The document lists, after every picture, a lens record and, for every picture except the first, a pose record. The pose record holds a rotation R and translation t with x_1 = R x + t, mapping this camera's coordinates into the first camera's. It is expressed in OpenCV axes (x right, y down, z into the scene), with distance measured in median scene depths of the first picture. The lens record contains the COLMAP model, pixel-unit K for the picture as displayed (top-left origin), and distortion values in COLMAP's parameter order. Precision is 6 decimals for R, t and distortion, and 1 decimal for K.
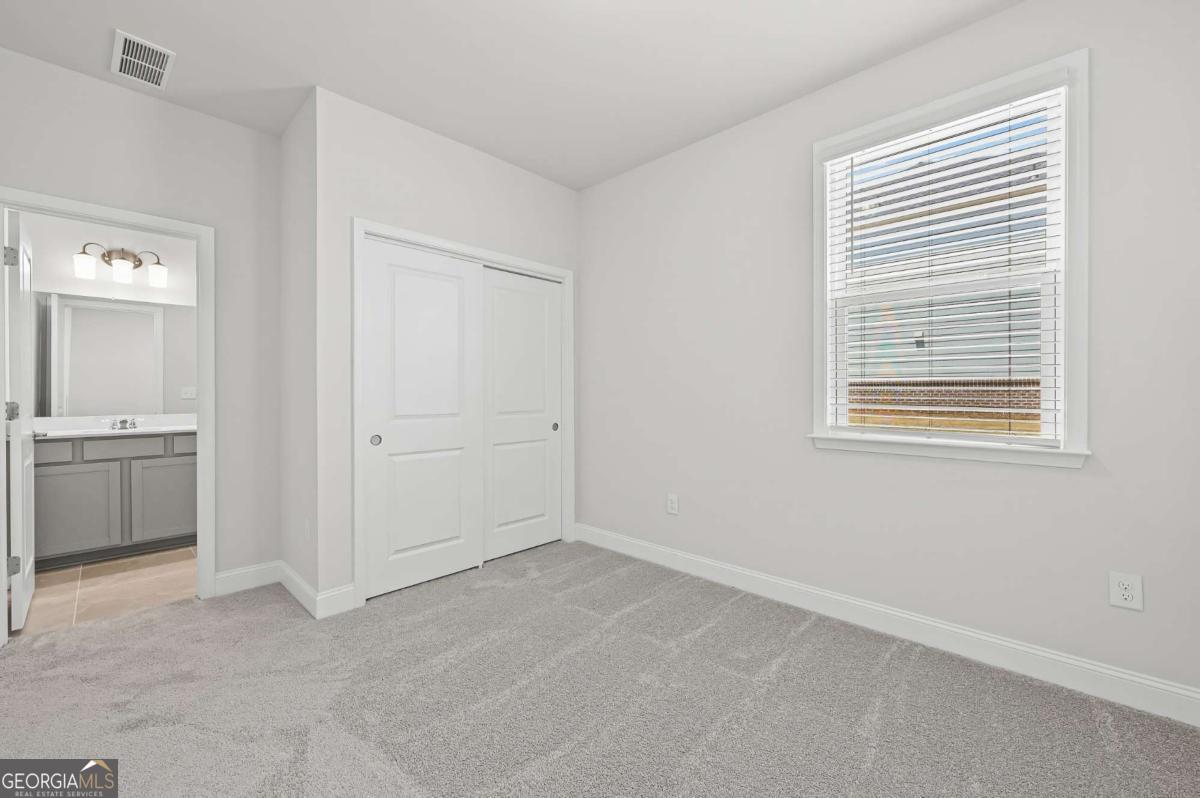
lens RADIAL K [[483.5, 0, 602.6], [0, 483.5, 386.8], [0, 0, 1]] dist [0.007526, -0.000092]
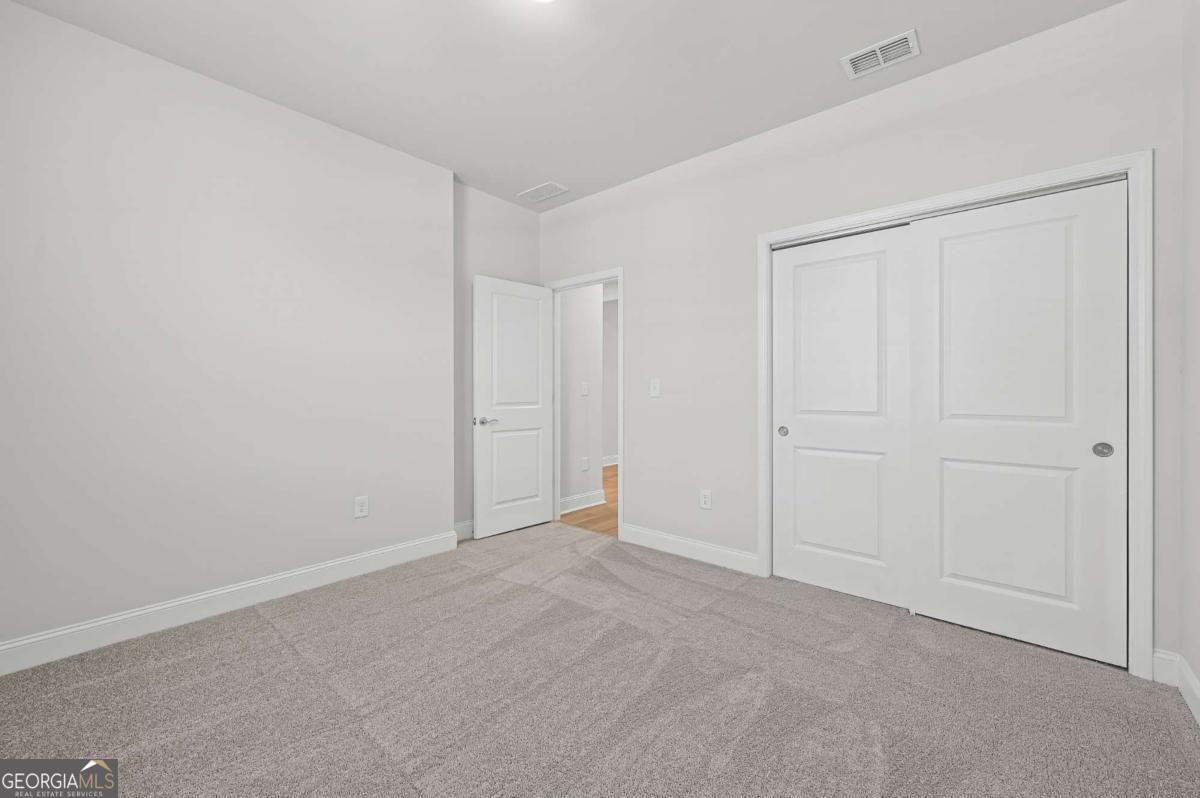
lens RADIAL K [[483.5, 0, 602.6], [0, 483.5, 386.8], [0, 0, 1]] dist [0.007526, -0.000092]
pose [[0.044903, 0.009737, -0.998944, 0.521696], [0.017467, 0.999792, 0.010531, -0.006345], [0.998839, -0.017921, 0.044724, 0.488177]]
